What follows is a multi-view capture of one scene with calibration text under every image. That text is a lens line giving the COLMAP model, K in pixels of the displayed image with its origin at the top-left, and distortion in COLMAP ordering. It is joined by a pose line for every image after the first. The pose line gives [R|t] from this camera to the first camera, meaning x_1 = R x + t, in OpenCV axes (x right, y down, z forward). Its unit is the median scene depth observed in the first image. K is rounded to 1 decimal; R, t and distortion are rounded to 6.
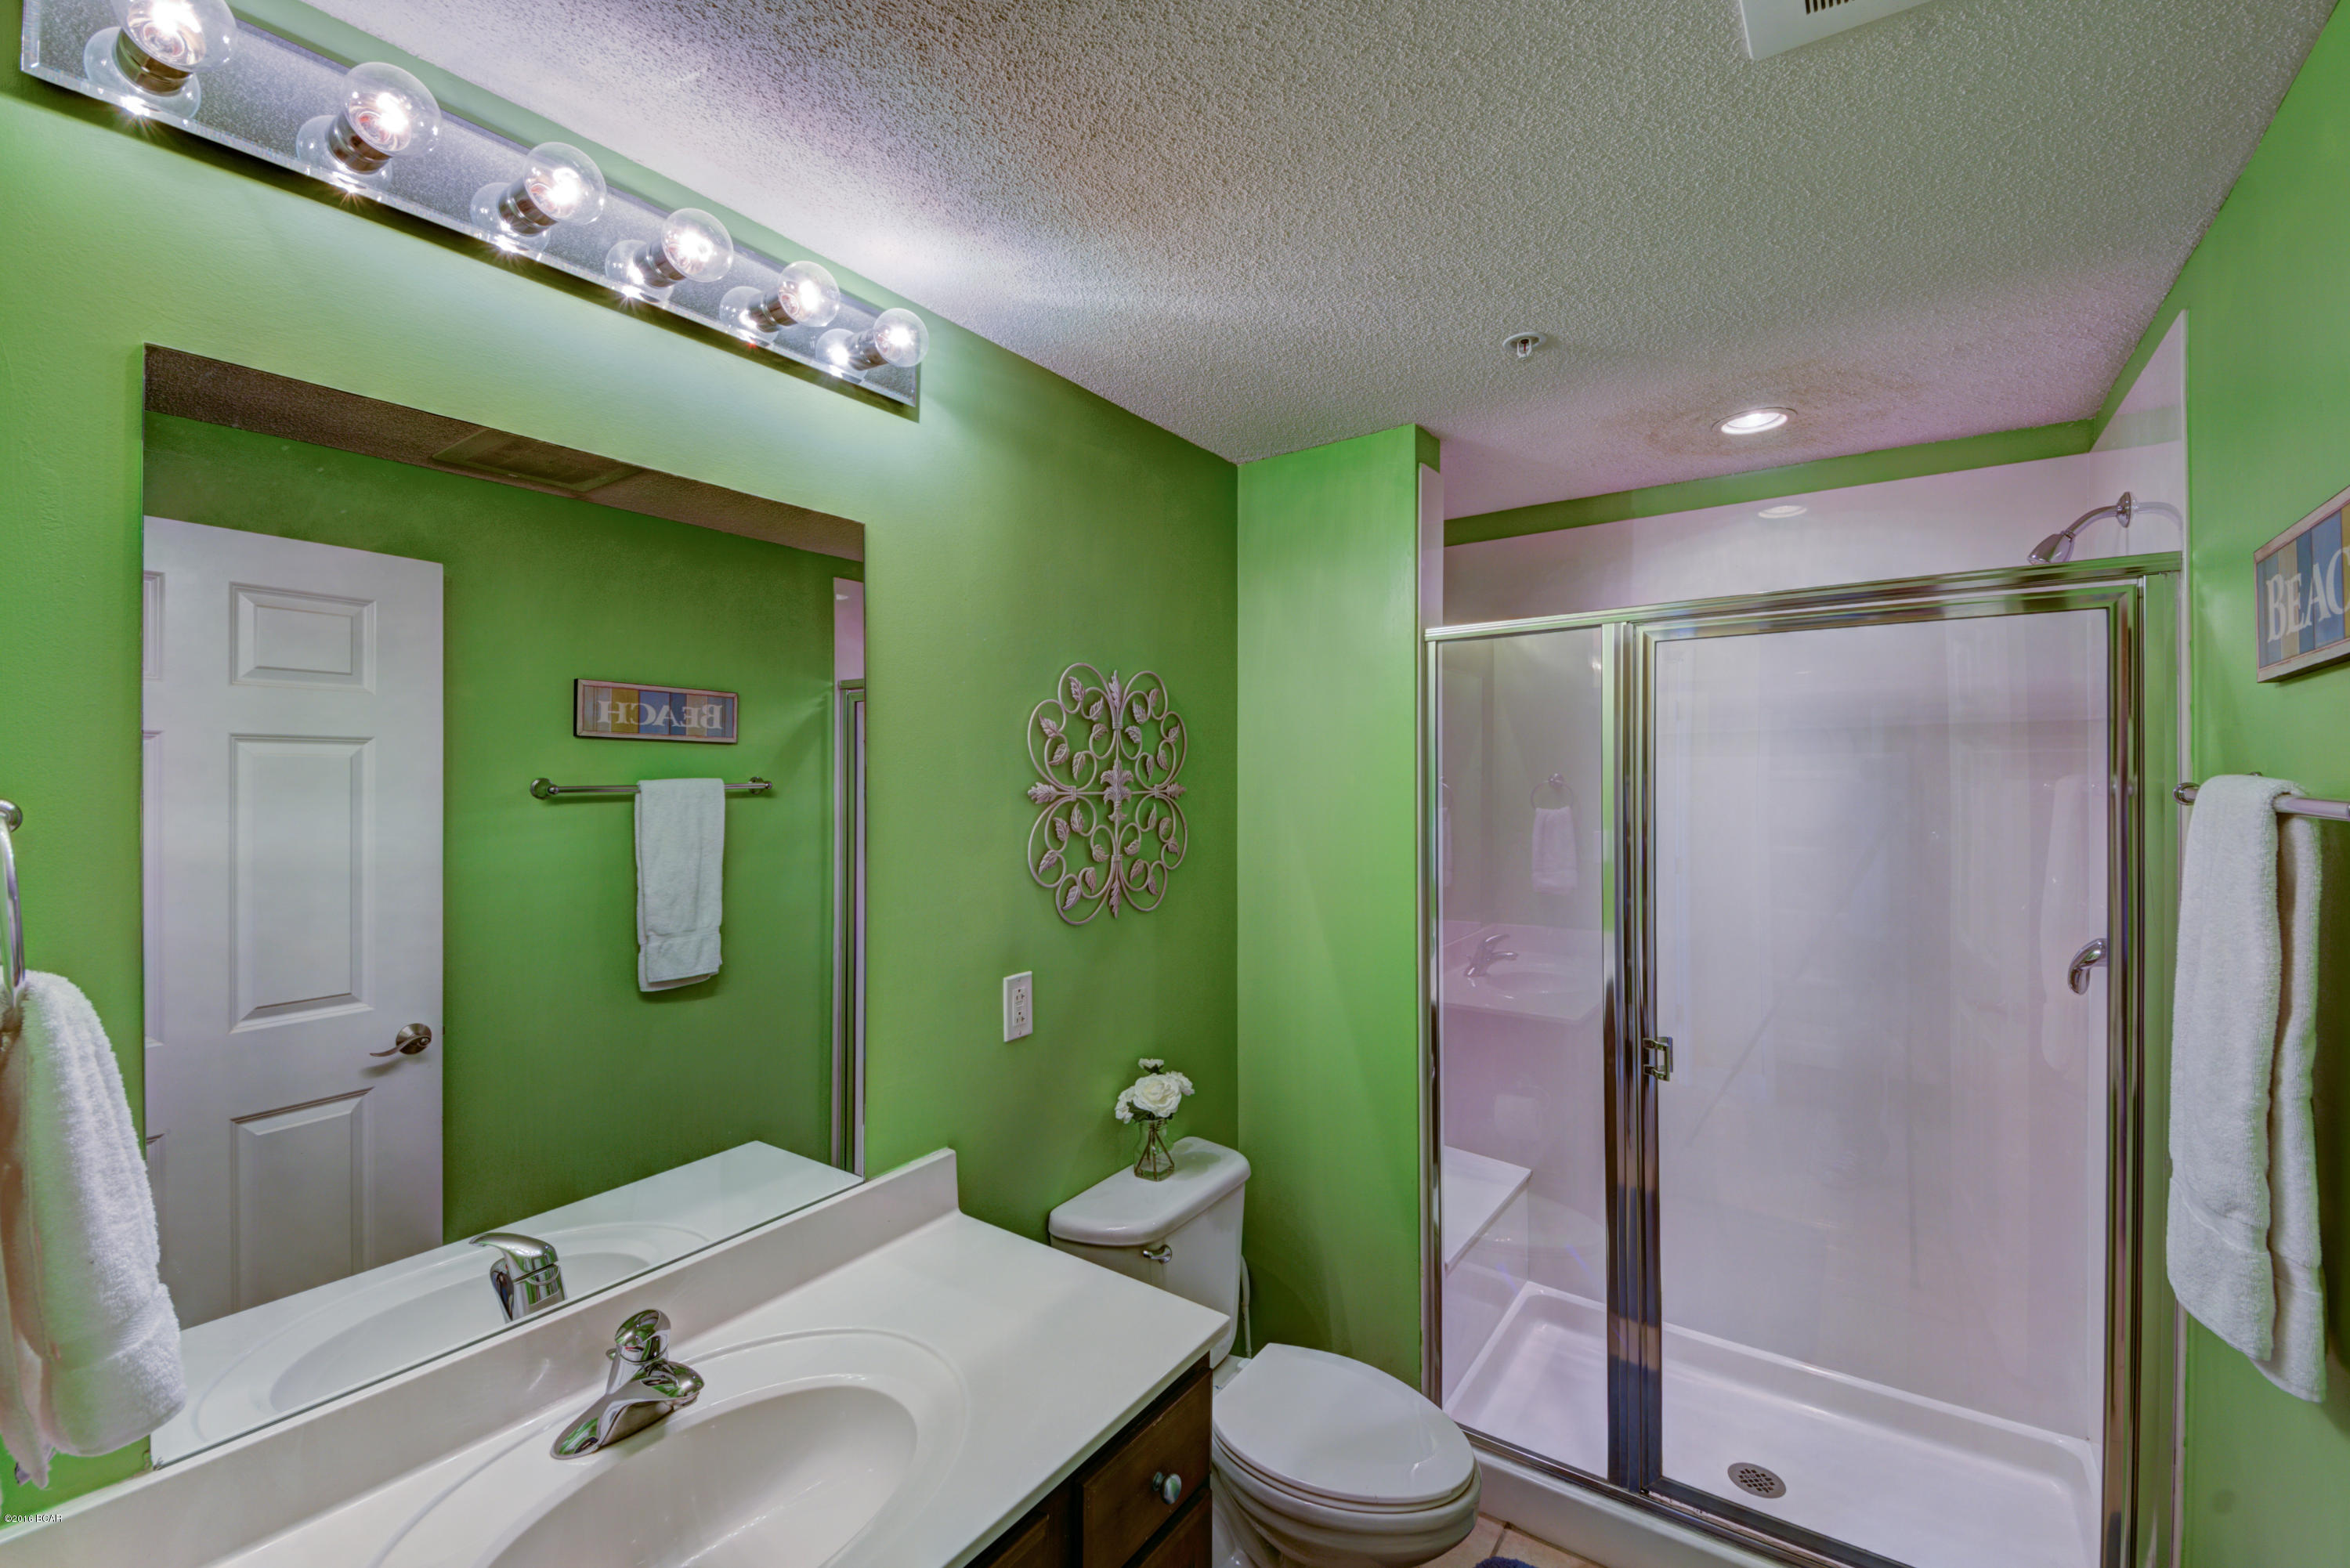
lens RADIAL K [[874.3, 0, 1175.0], [0, 874.3, 784.0], [0, 0, 1]] dist [0.000624, 0.000078]
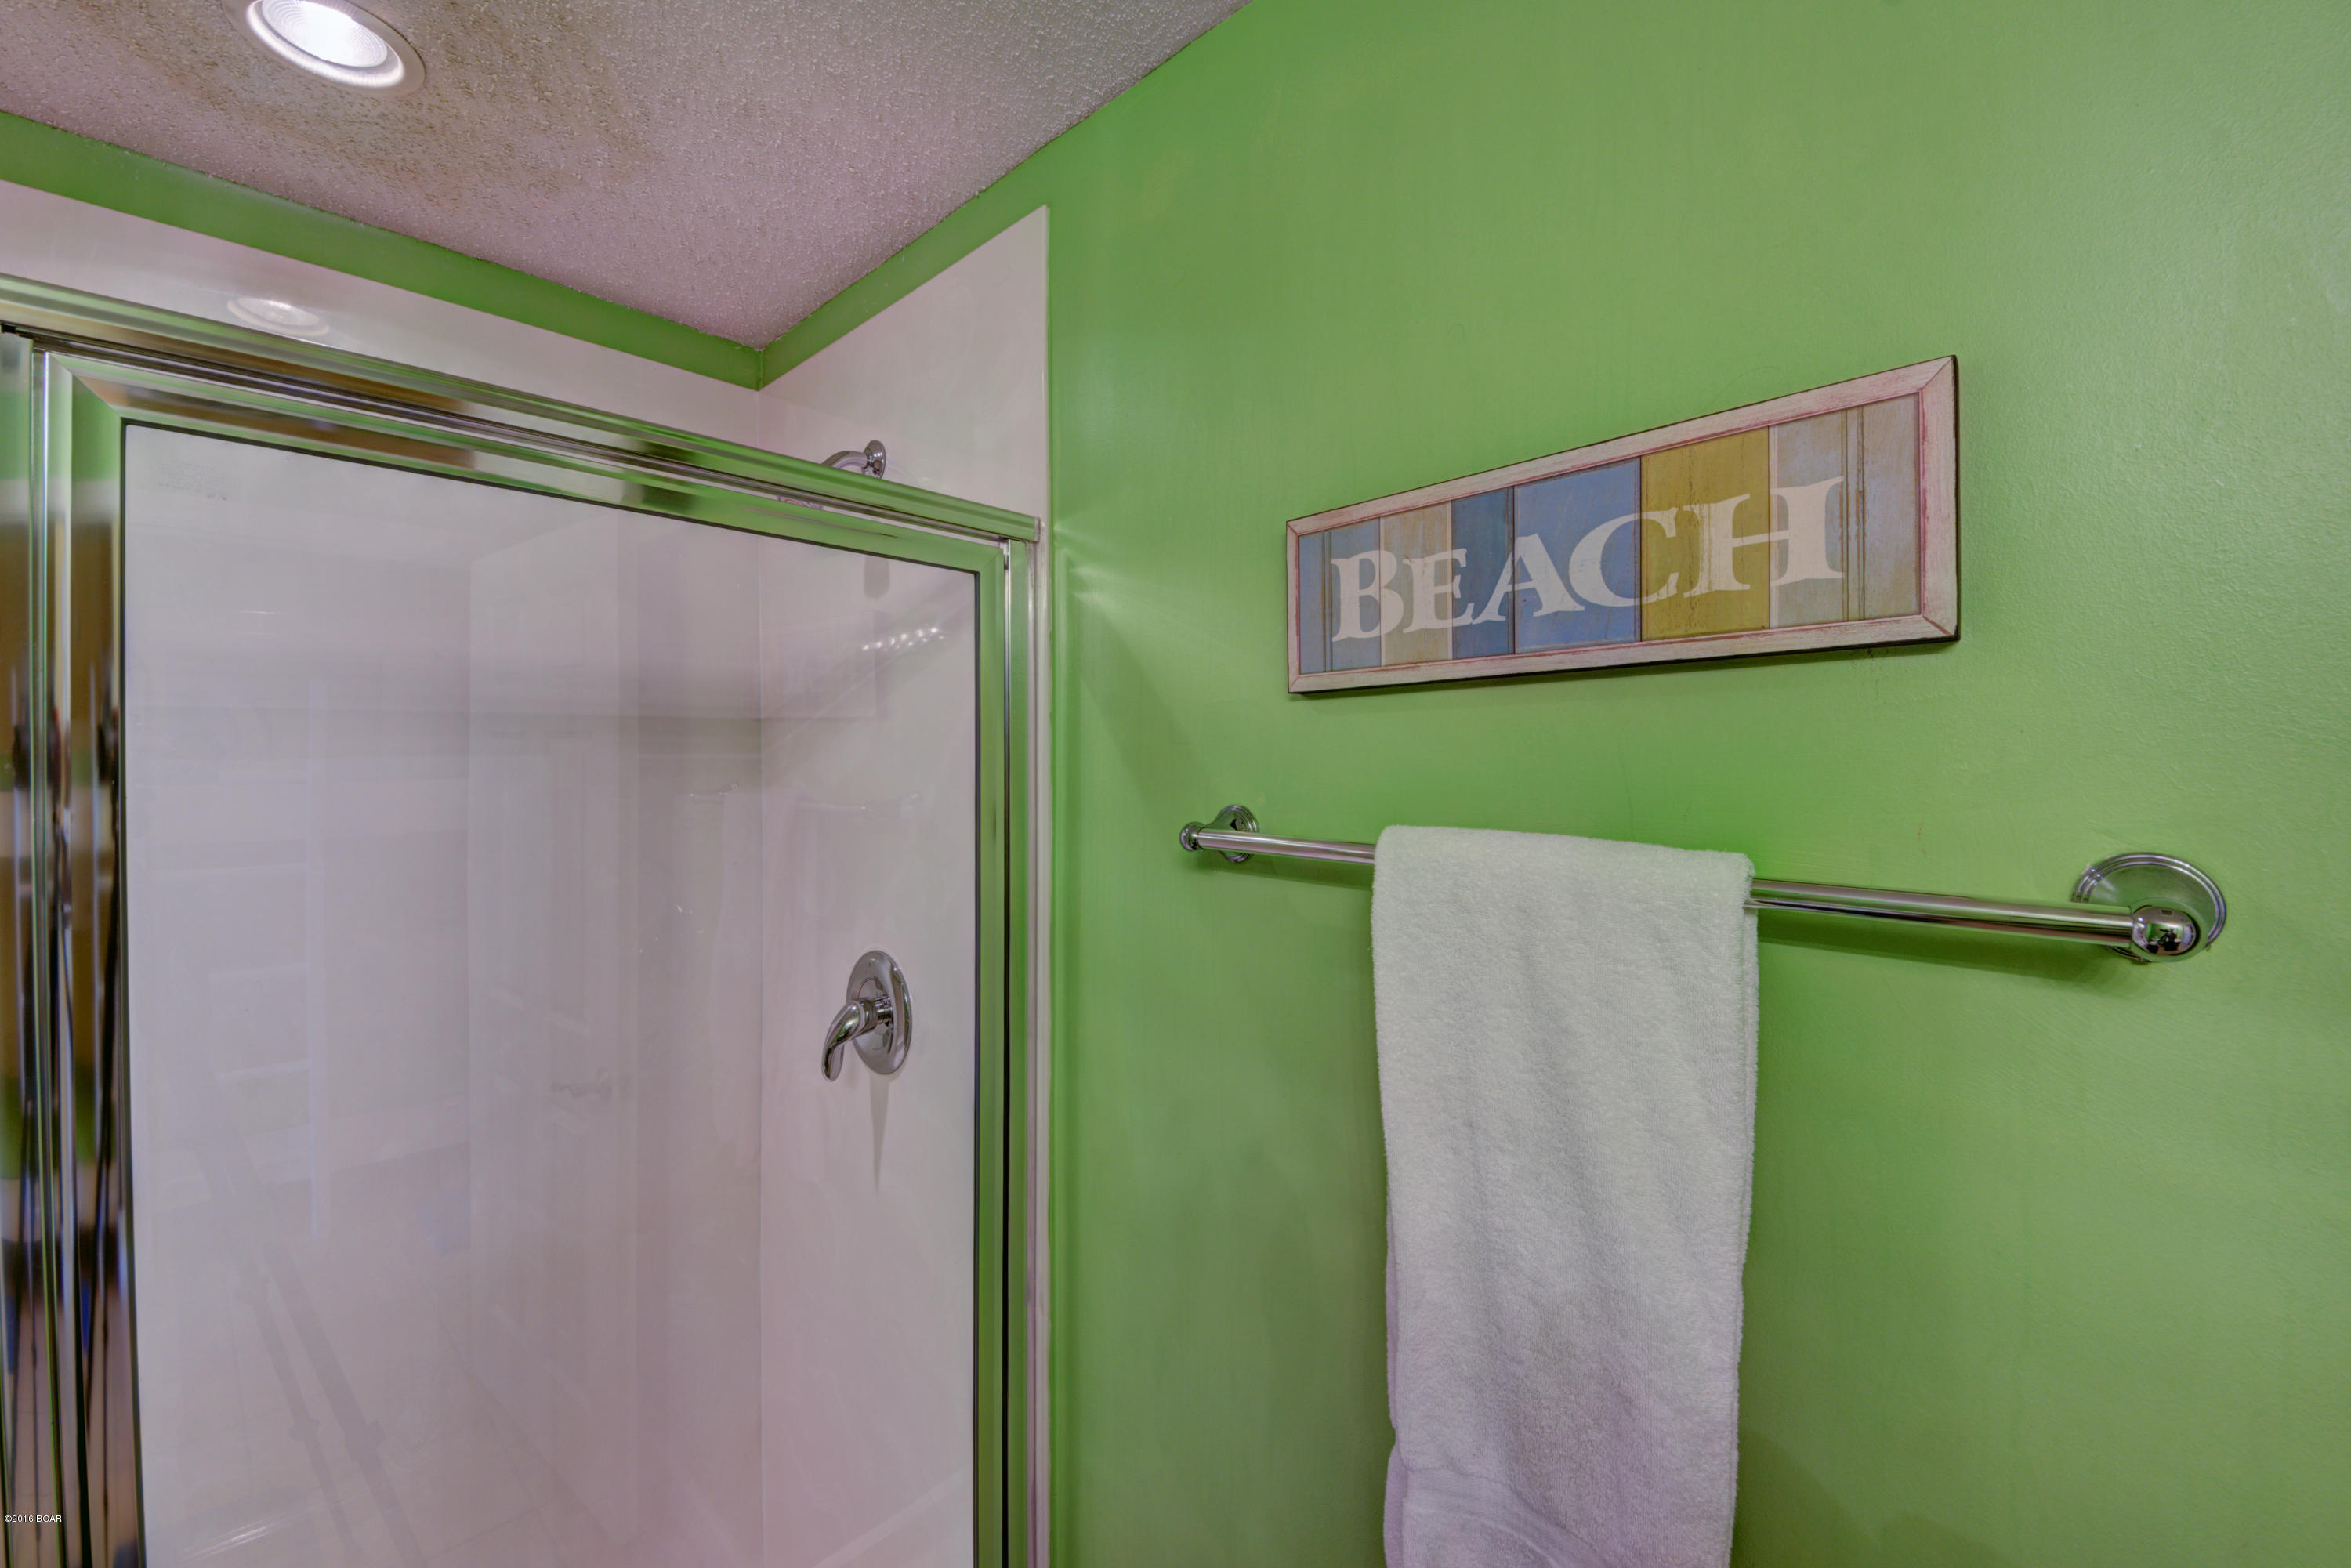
lens RADIAL K [[918.6, 0, 1166.7], [0, 918.6, 769.4], [0, 0, 1]] dist [0.015374, -0.000065]
pose [[0.103467, -0.001168, 0.994632, 0.352441], [0.005441, 0.999985, 0.000609, -0.041539], [-0.994618, 0.005349, 0.103472, 0.831280]]
